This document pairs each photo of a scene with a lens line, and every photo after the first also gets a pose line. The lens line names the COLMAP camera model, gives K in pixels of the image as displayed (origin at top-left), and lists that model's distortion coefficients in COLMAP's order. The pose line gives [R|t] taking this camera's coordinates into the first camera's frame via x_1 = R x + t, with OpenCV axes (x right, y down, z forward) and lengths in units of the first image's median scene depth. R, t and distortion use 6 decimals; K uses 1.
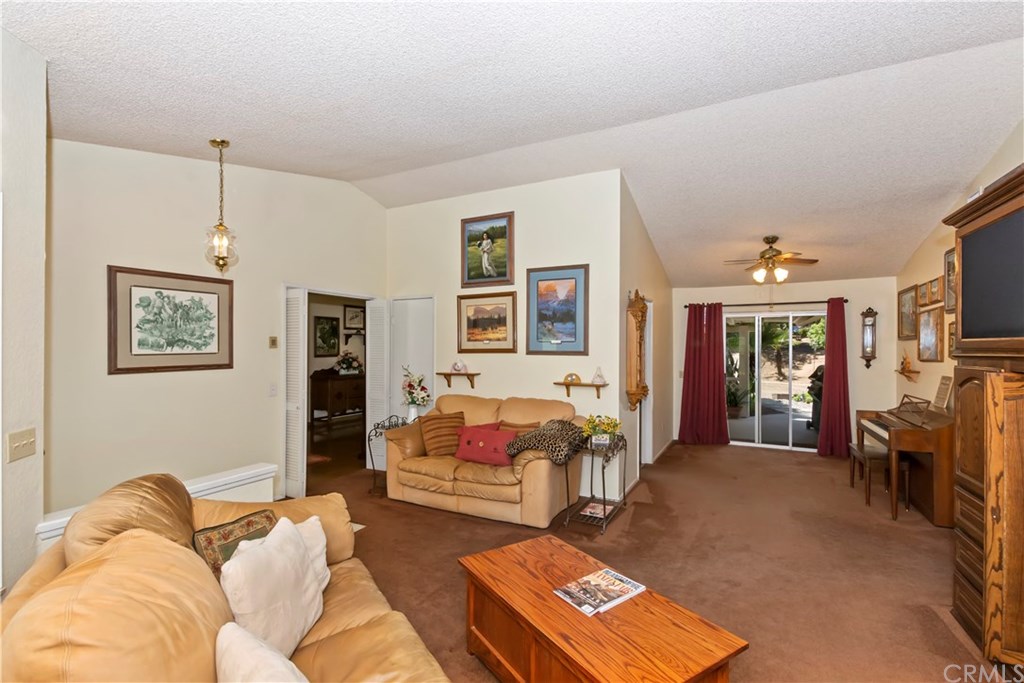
lens RADIAL K [[465.7, 0, 514.8], [0, 465.7, 347.6], [0, 0, 1]] dist [0.017064, -0.000305]
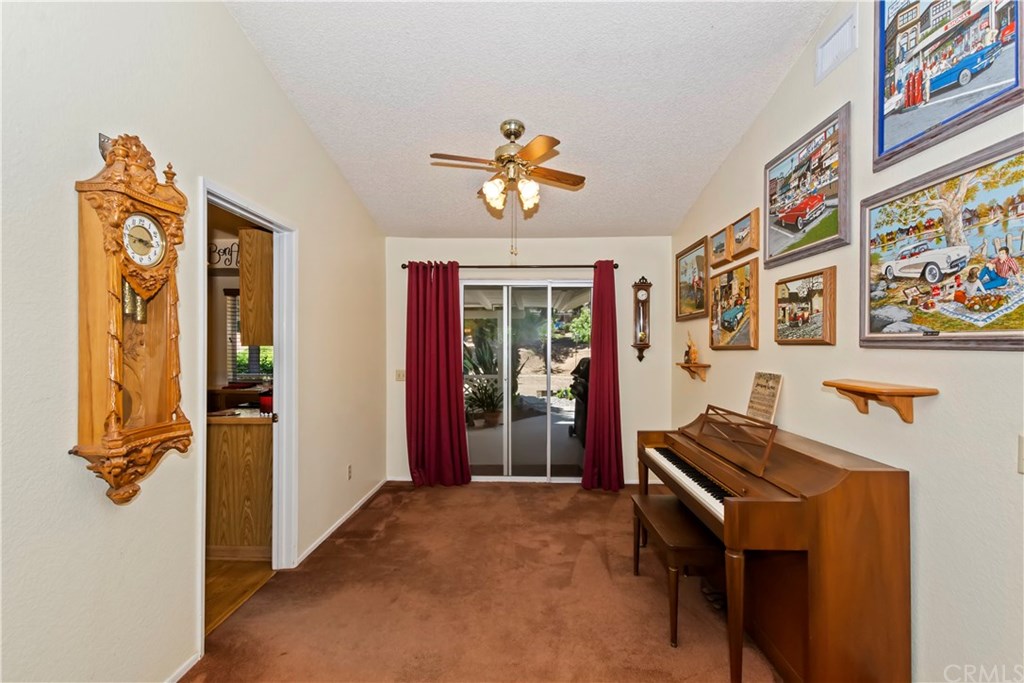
lens RADIAL K [[465.7, 0, 514.8], [0, 465.7, 347.6], [0, 0, 1]] dist [0.017064, -0.000305]
pose [[0.904573, -0.004213, 0.426299, 0.253275], [0.000545, 0.999962, 0.008726, 0.015623], [-0.426319, -0.007661, 0.904540, 0.406094]]
